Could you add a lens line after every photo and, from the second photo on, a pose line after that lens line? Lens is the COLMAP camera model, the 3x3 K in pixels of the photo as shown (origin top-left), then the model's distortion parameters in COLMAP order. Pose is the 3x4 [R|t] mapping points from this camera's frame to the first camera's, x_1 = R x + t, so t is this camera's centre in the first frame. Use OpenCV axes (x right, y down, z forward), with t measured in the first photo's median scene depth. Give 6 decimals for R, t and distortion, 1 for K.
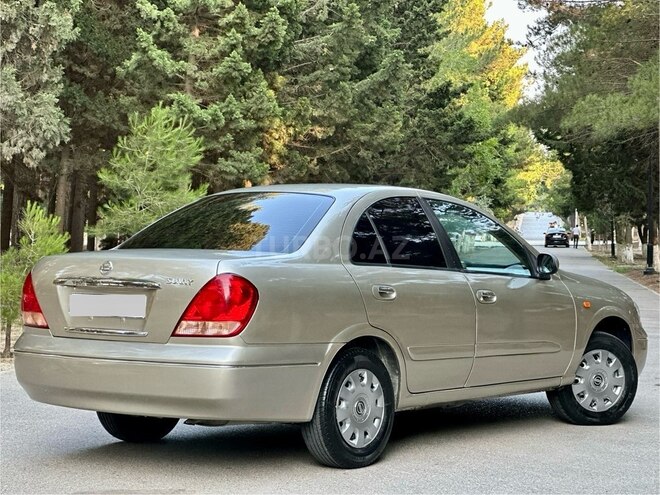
lens RADIAL K [[1456.5, 0, 328.9], [0, 1456.5, 250.8], [0, 0, 1]] dist [0.144299, 0.000000]
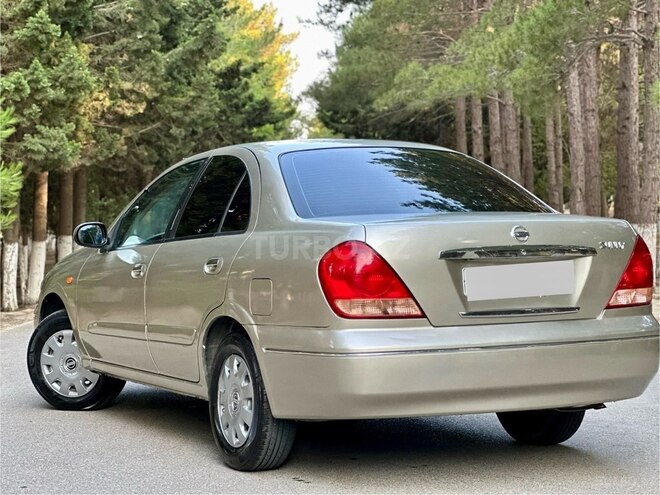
lens RADIAL K [[1456.5, 0, 331.4], [0, 1456.5, 245.1], [0, 0, 1]] dist [0.144299, 0.000000]
pose [[0.984750, -0.029264, 0.171497, -0.047511], [0.029220, 0.999569, 0.002779, 0.004474], [-0.171505, 0.002275, 0.985181, 0.118410]]
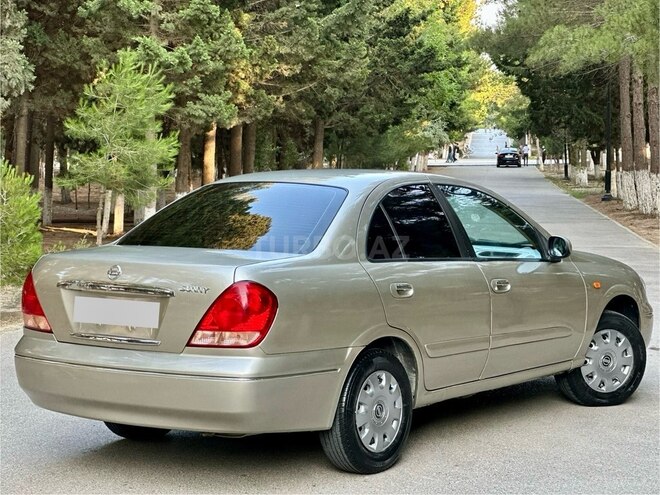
lens RADIAL K [[1456.5, 0, 327.7], [0, 1456.5, 243.4], [0, 0, 1]] dist [0.144299, 0.000000]
pose [[0.999369, -0.011352, 0.033668, -0.015122], [0.009609, 0.998628, 0.051476, -0.018349], [-0.034206, -0.051120, 0.998107, 0.015259]]
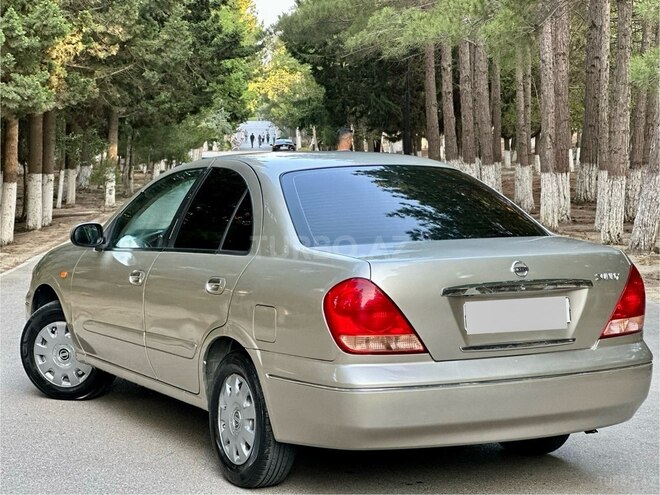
lens RADIAL K [[1456.5, 0, 328.0], [0, 1456.5, 240.4], [0, 0, 1]] dist [0.144299, 0.000000]
pose [[0.980626, -0.026438, 0.194099, -0.056002], [0.015699, 0.998270, 0.056661, -0.017321], [-0.195261, -0.052516, 0.979344, 0.114396]]
